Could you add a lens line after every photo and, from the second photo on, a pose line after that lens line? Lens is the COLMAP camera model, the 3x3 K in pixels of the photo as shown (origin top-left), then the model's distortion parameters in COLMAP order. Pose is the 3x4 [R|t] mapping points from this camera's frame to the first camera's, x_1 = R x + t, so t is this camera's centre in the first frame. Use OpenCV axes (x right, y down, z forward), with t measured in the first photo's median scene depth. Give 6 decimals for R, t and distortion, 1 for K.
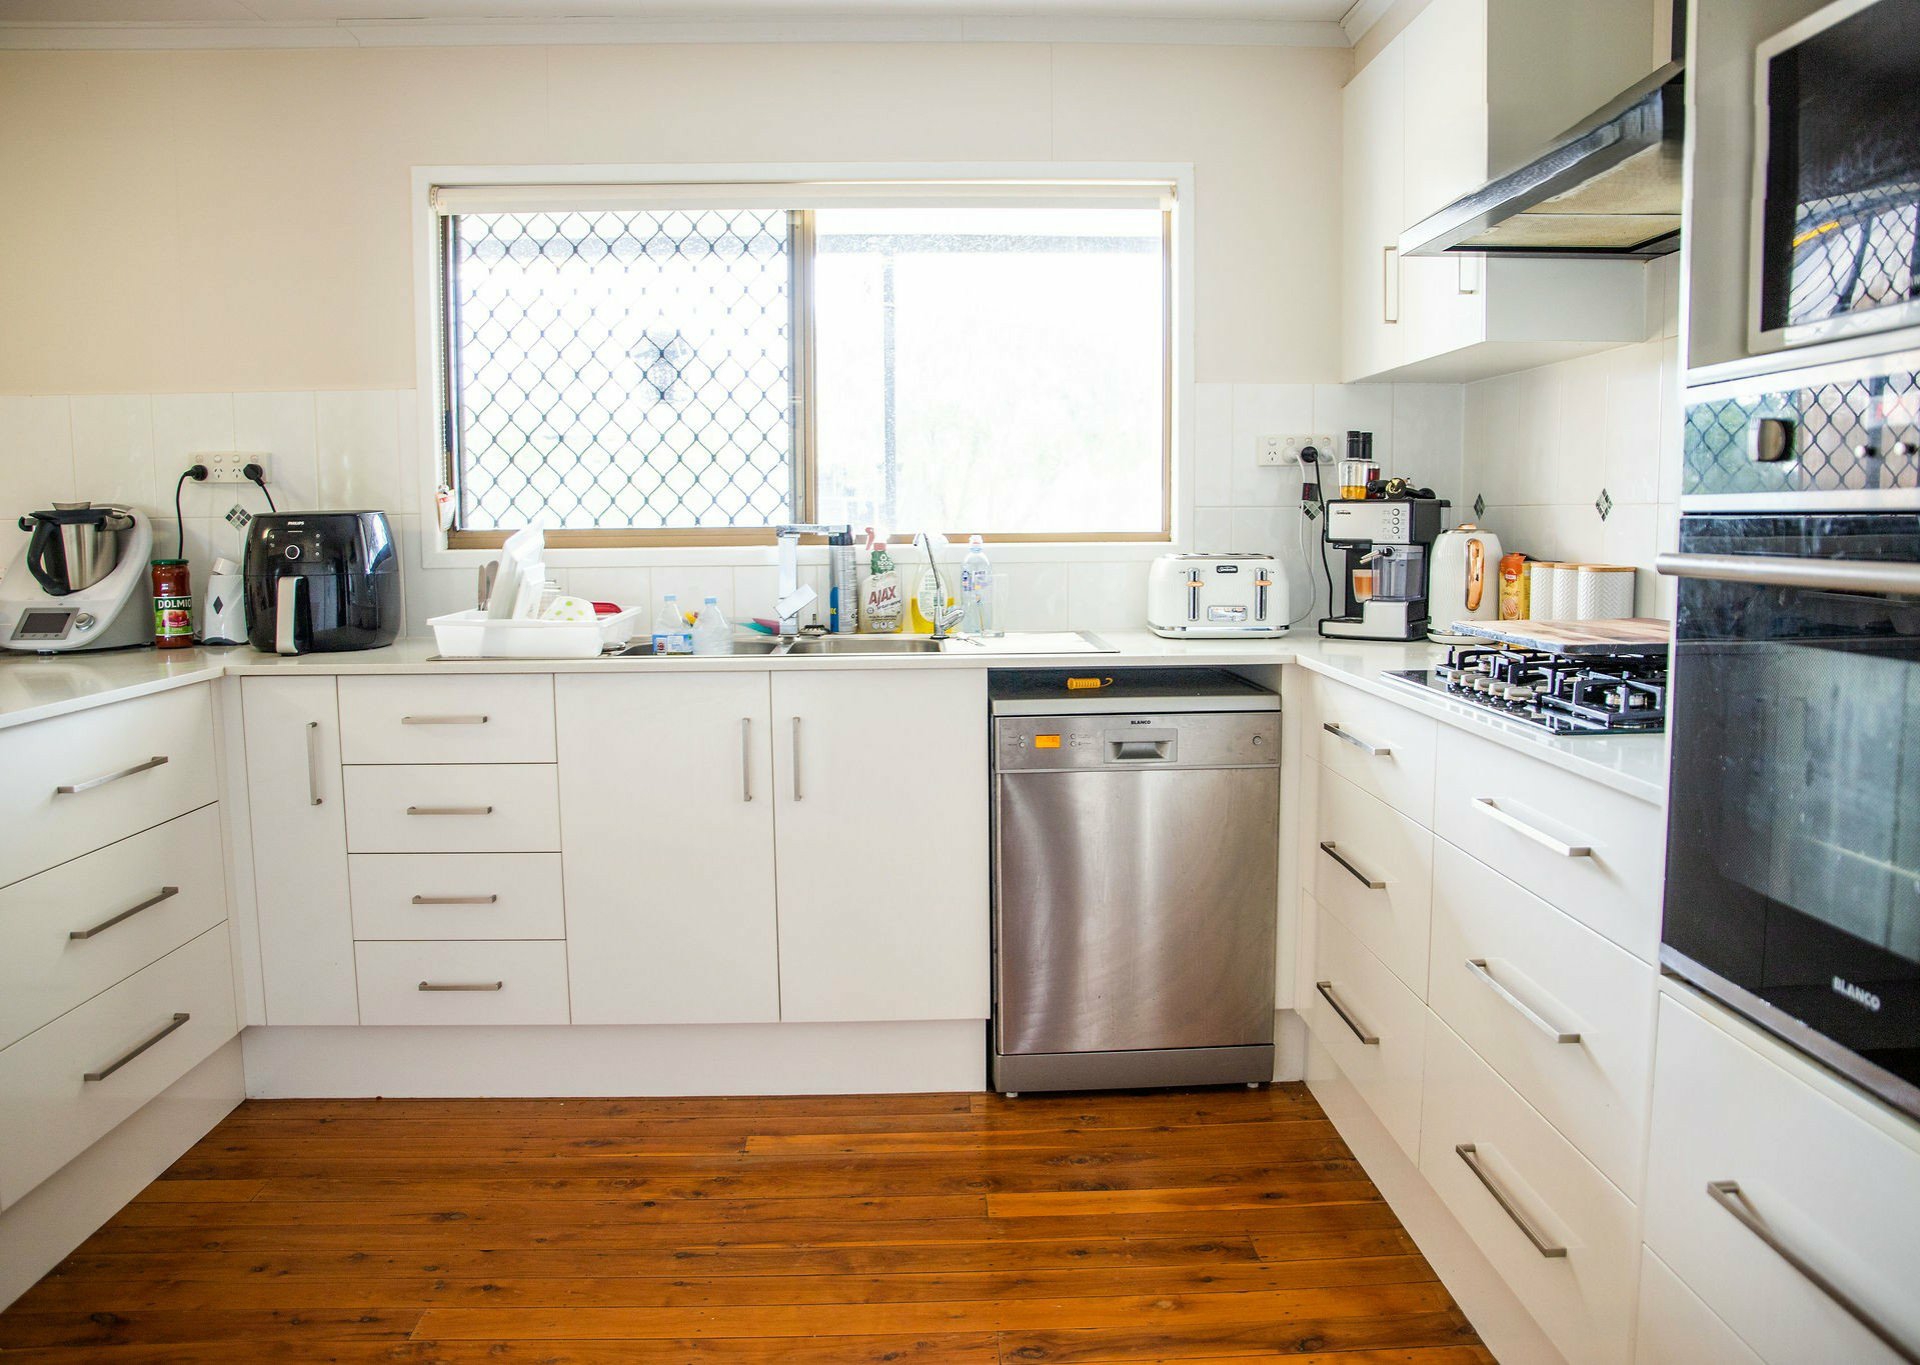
lens RADIAL K [[1394.3, 0, 980.8], [0, 1394.3, 675.6], [0, 0, 1]] dist [-0.099402, 0.032588]
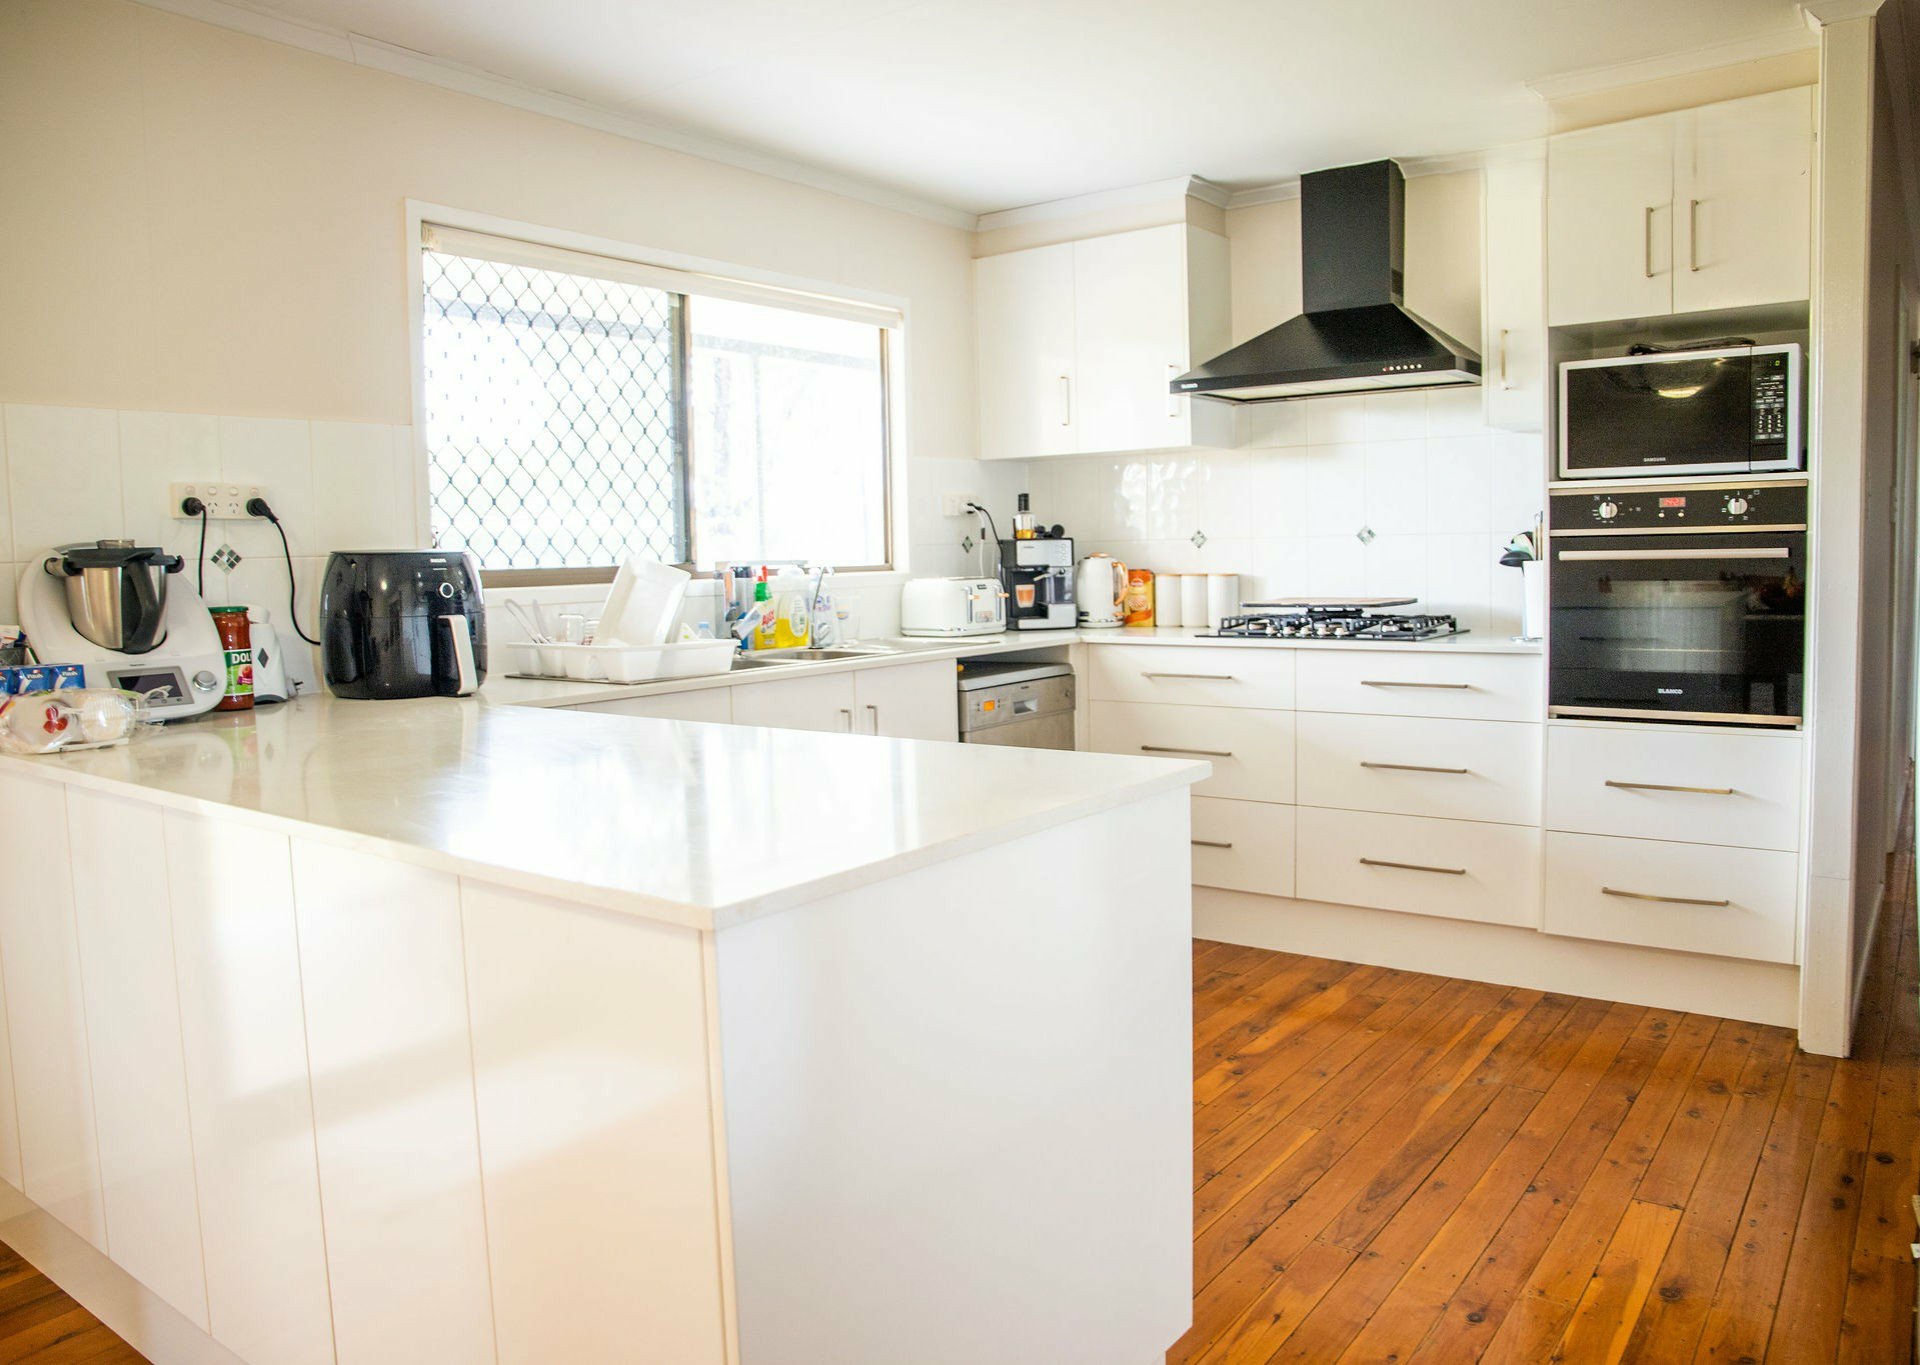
lens RADIAL K [[1394.3, 0, 1004.0], [0, 1394.3, 674.3], [0, 0, 1]] dist [-0.099402, 0.032588]
pose [[0.617899, -0.076250, 0.782552, -0.952898], [0.107627, 0.994120, 0.011884, -0.000551], [-0.778857, 0.076881, 0.622472, 0.085134]]
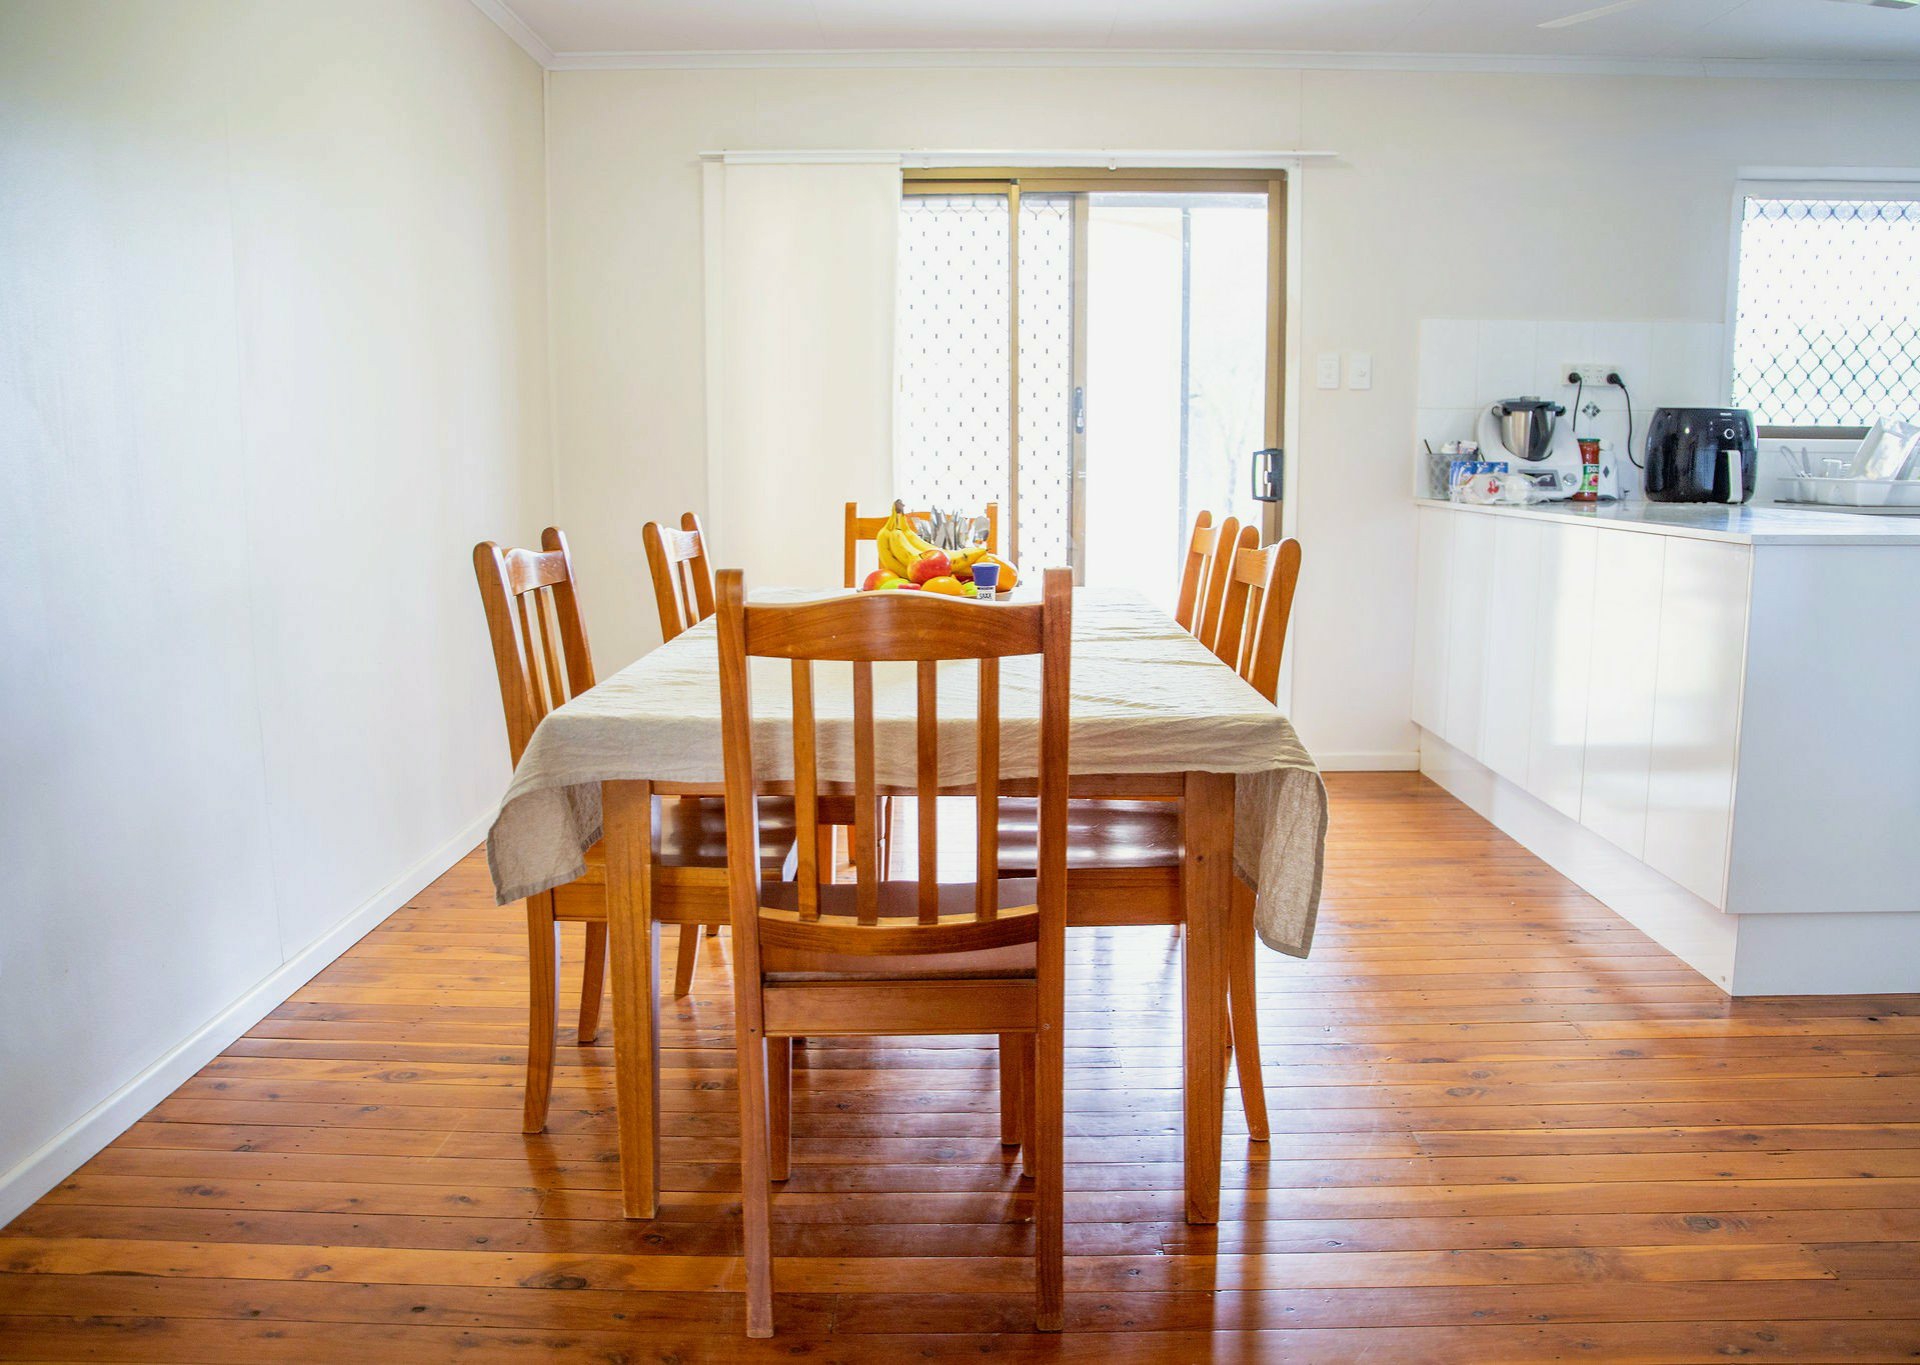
lens RADIAL K [[1394.3, 0, 949.5], [0, 1394.3, 682.5], [0, 0, 1]] dist [-0.099402, 0.032588]
pose [[0.998200, 0.005486, -0.059719, -1.163014], [-0.002778, 0.998968, 0.045337, 0.105403], [0.059906, -0.045089, 0.997185, -0.473350]]
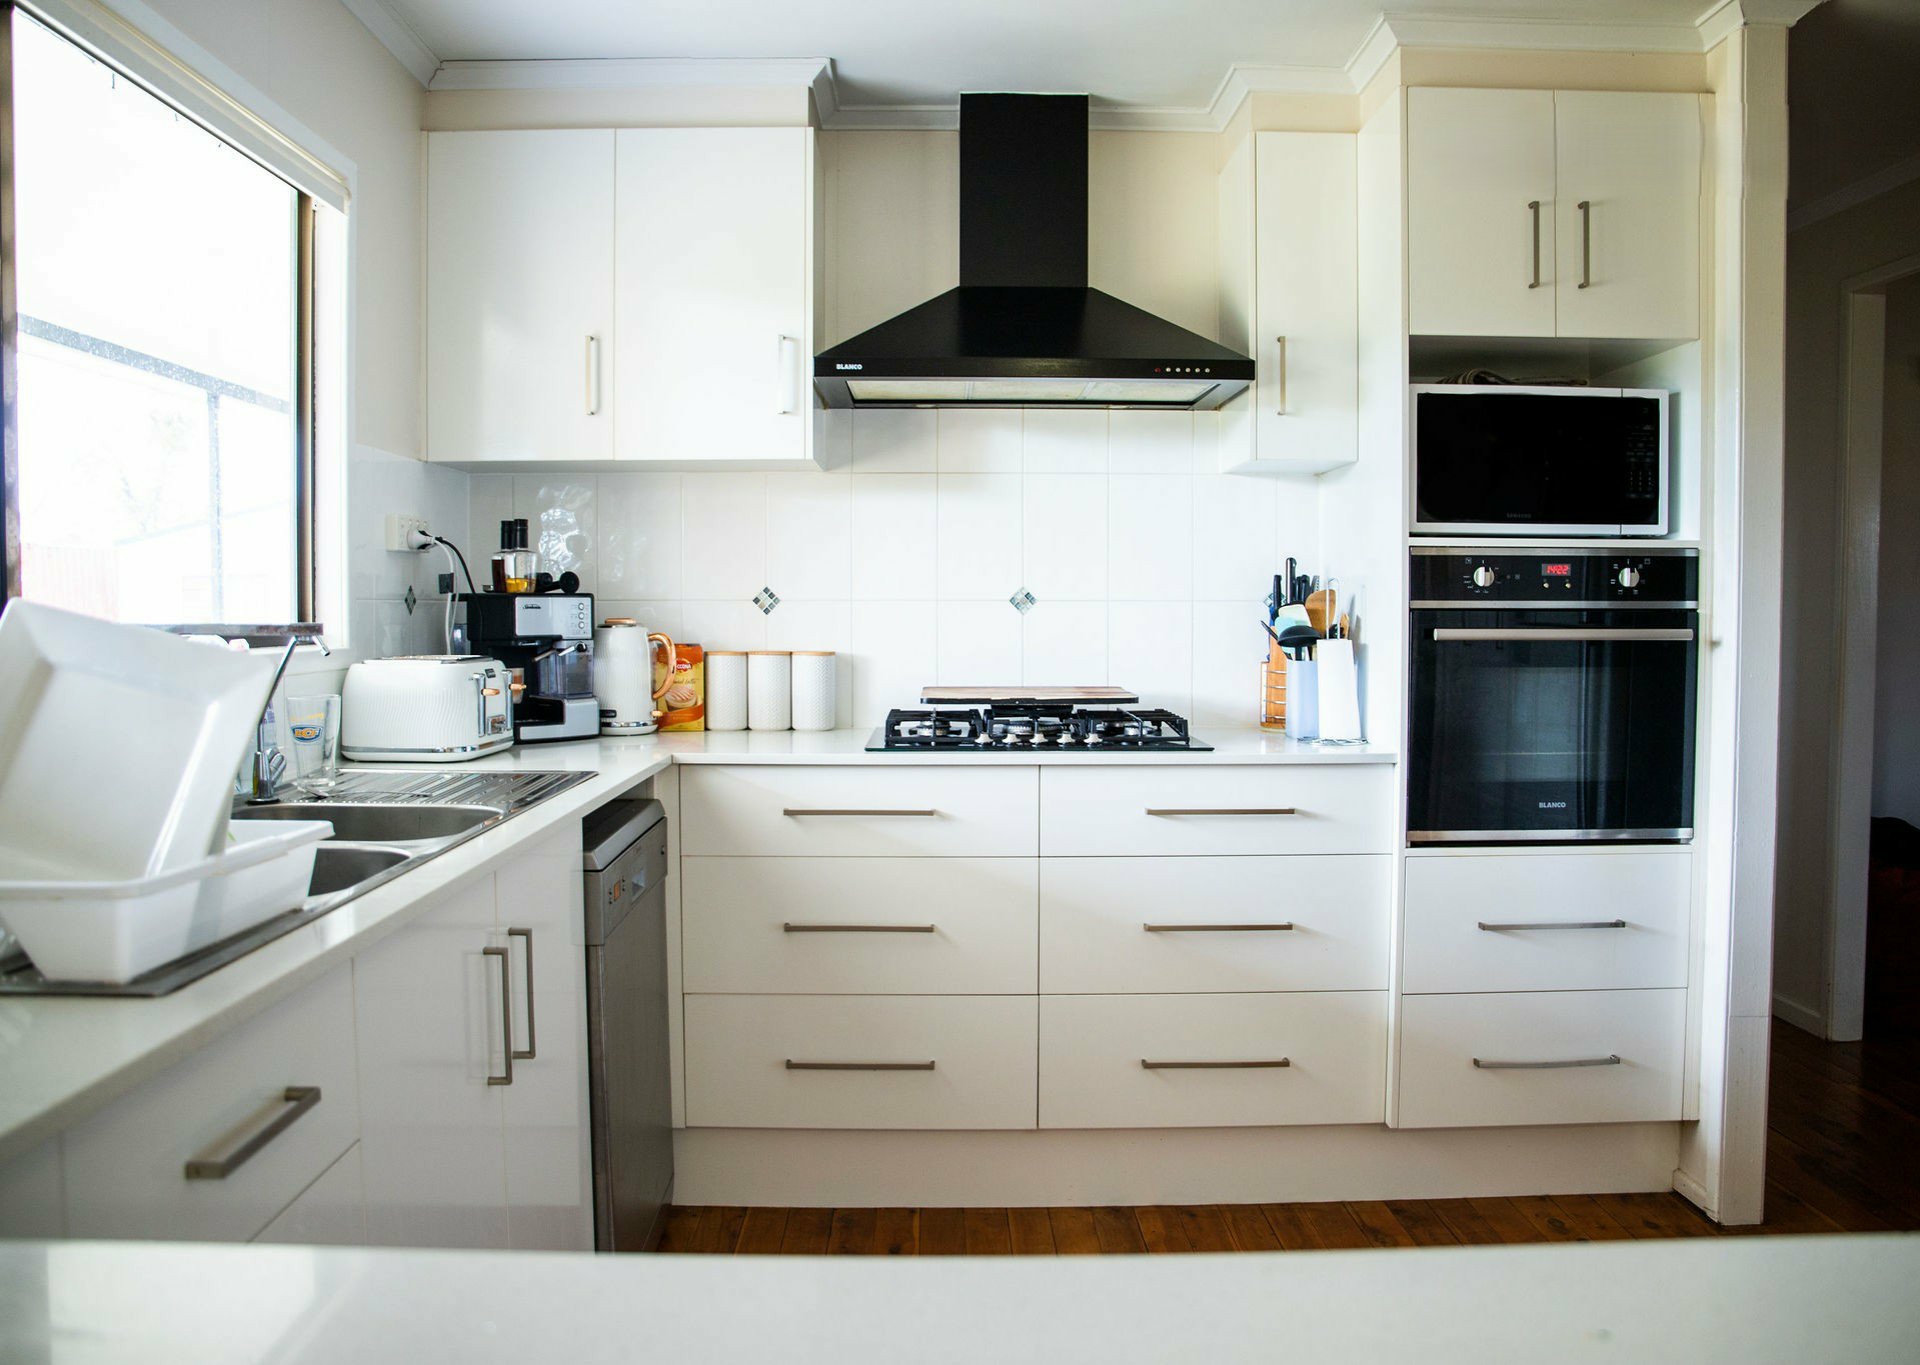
lens RADIAL K [[1394.3, 0, 968.5], [0, 1394.3, 681.5], [0, 0, 1]] dist [-0.099402, 0.032588]
pose [[0.022763, -0.044727, 0.998740, -0.651920], [0.112193, 0.992802, 0.041904, -0.074010], [-0.993426, 0.111098, 0.027617, 0.688507]]
